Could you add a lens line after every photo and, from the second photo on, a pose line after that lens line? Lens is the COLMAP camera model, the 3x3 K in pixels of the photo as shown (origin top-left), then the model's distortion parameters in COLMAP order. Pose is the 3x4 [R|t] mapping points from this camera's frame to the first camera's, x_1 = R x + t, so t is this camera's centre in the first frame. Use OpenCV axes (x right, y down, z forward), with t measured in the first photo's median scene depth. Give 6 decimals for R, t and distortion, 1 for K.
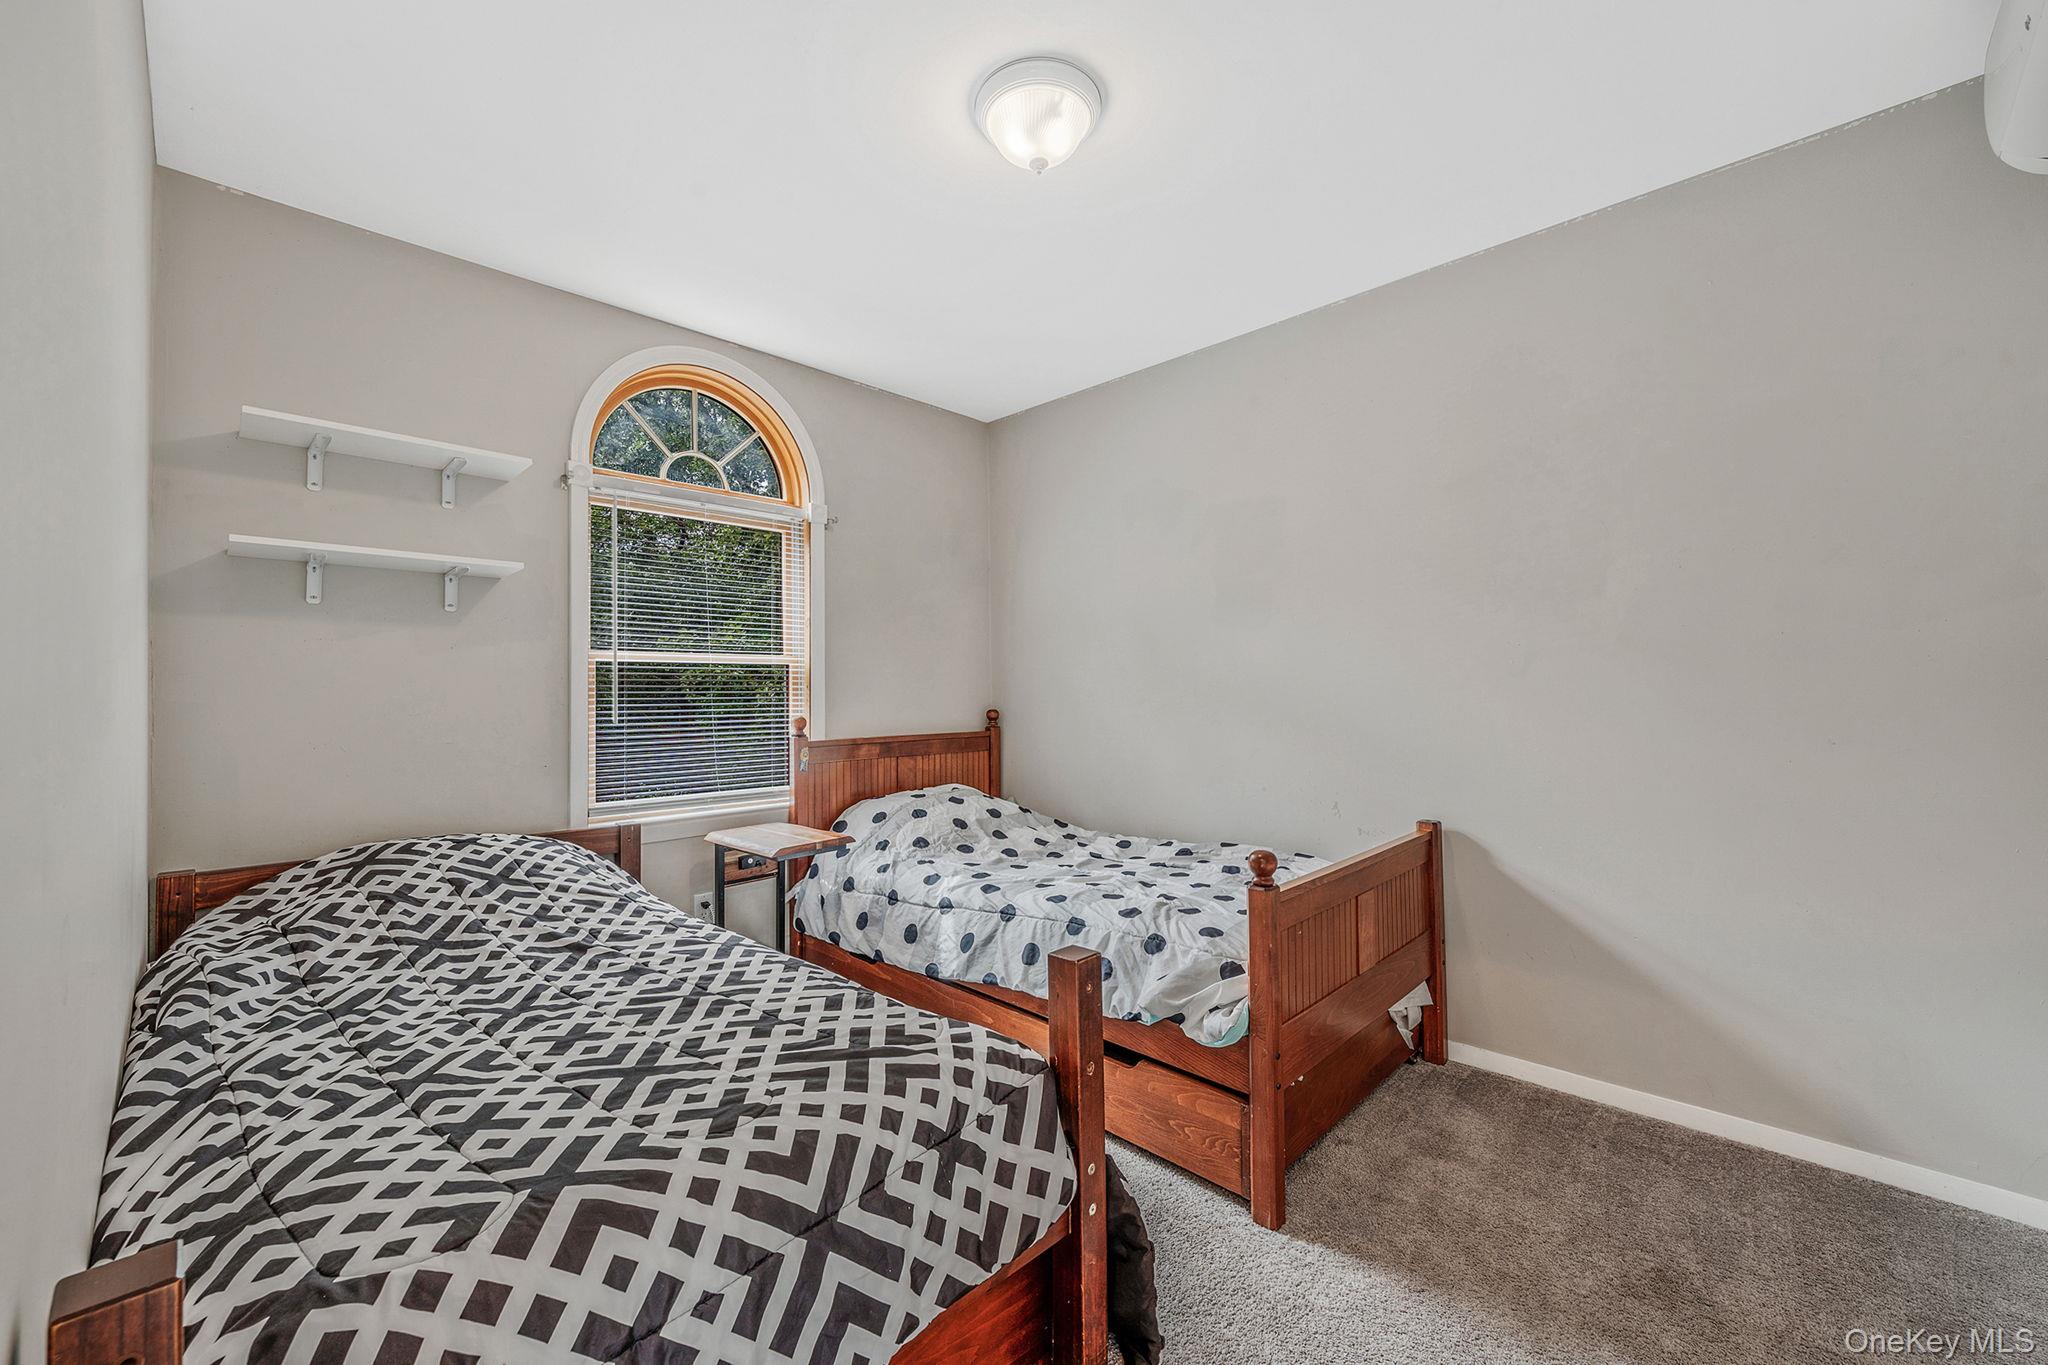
lens RADIAL K [[810.9, 0, 1025.2], [0, 810.9, 681.1], [0, 0, 1]] dist [0.000156, 0.000014]
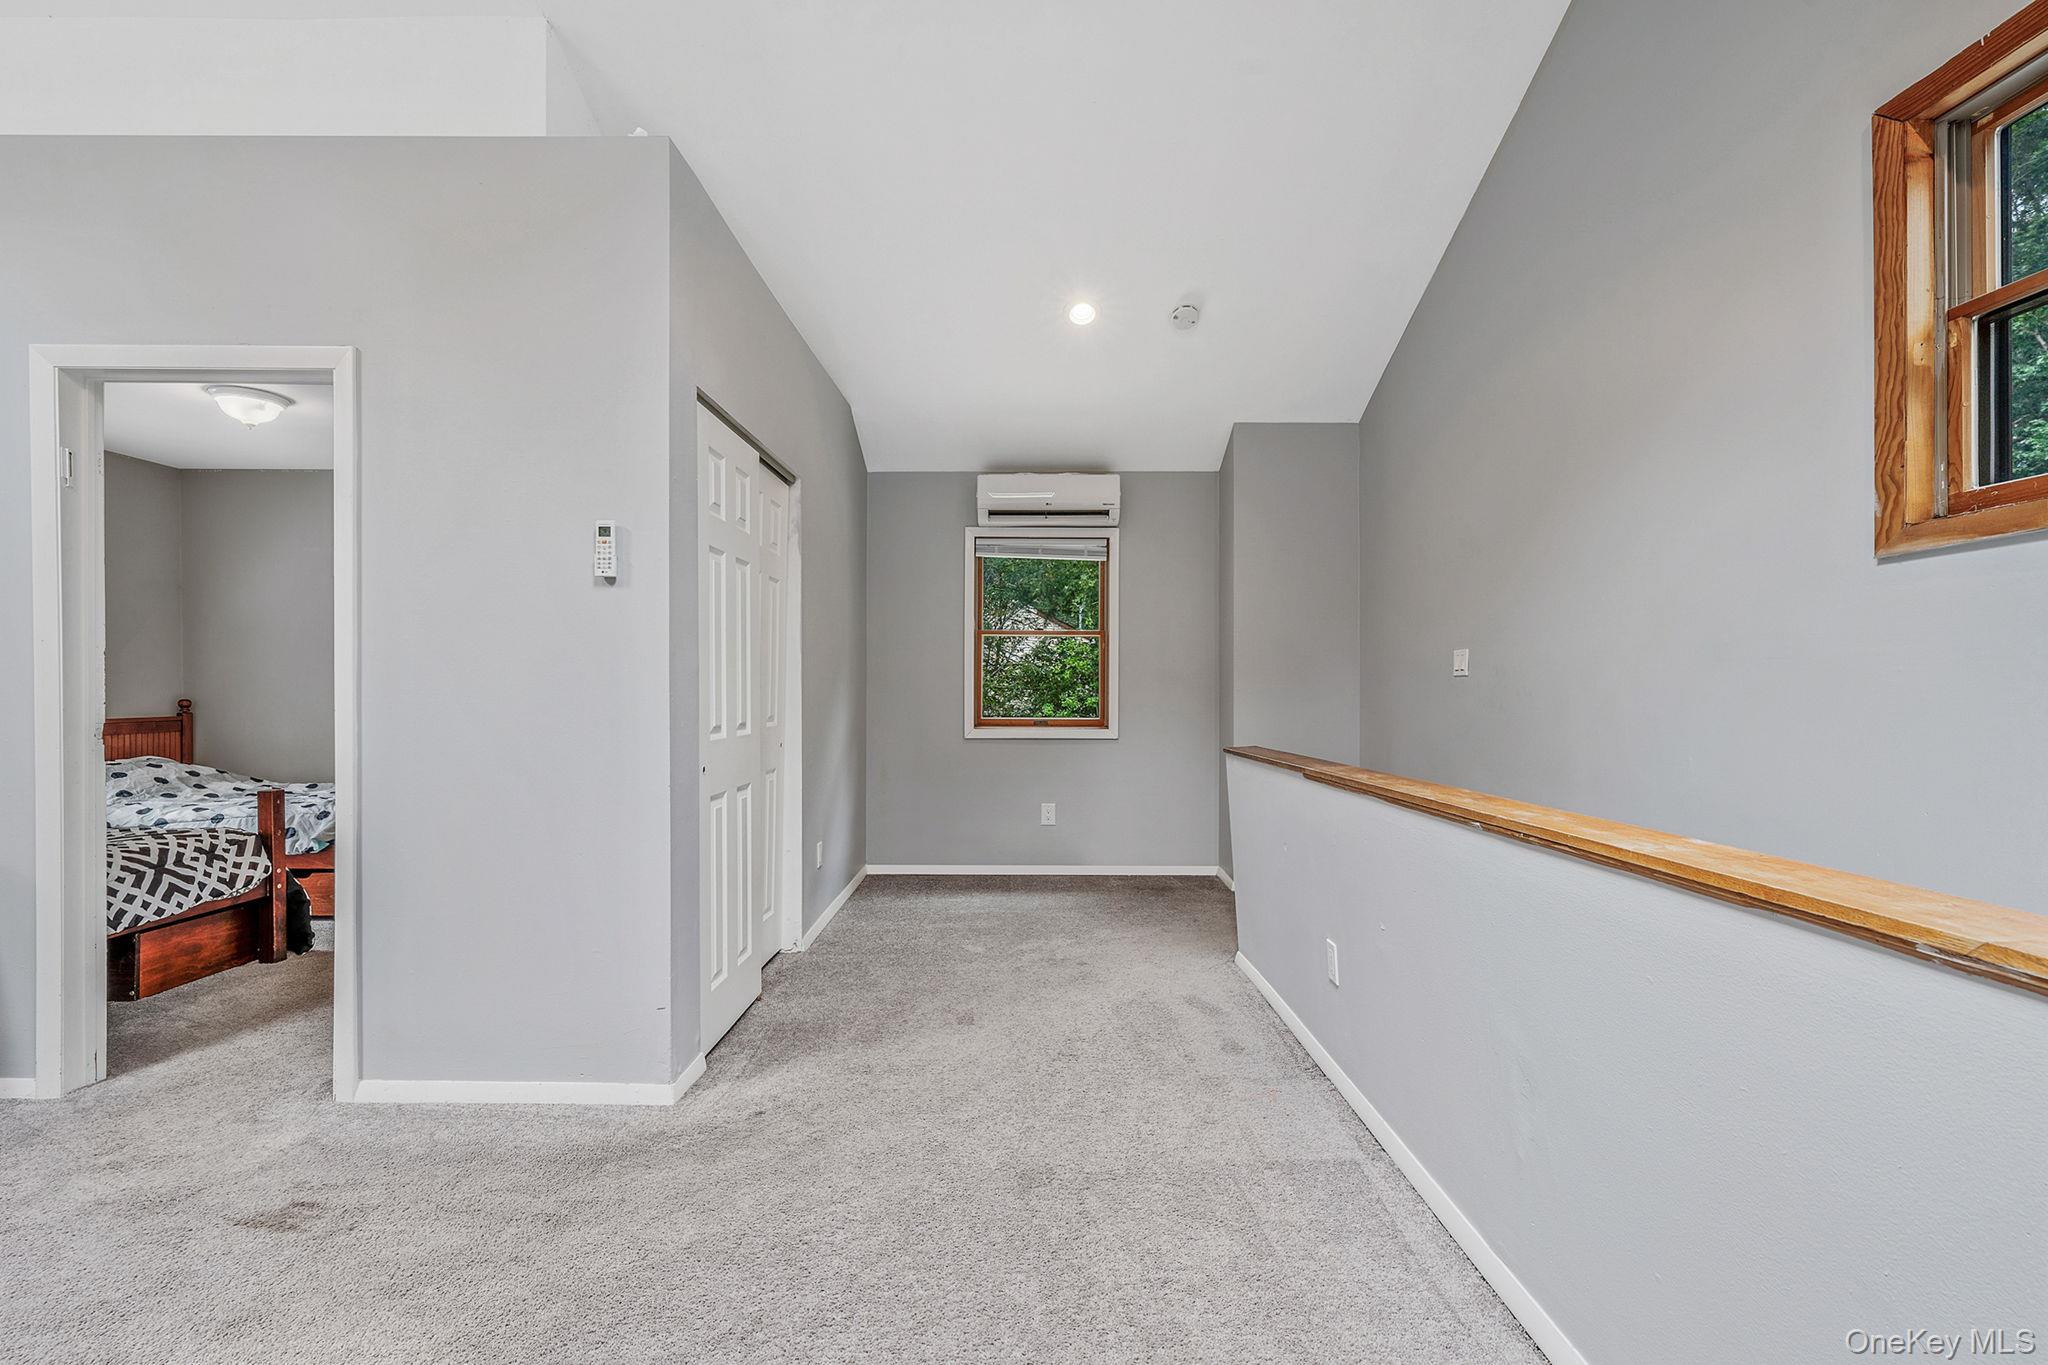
lens RADIAL K [[878.6, 0, 1024.7], [0, 878.6, 693.7], [0, 0, 1]] dist [-0.000032, 0.000041]
pose [[0.715942, 0.005188, 0.698141, -0.187126], [-0.020720, 0.999690, 0.013819, -0.062192], [-0.697853, -0.024359, 0.715827, -2.840334]]
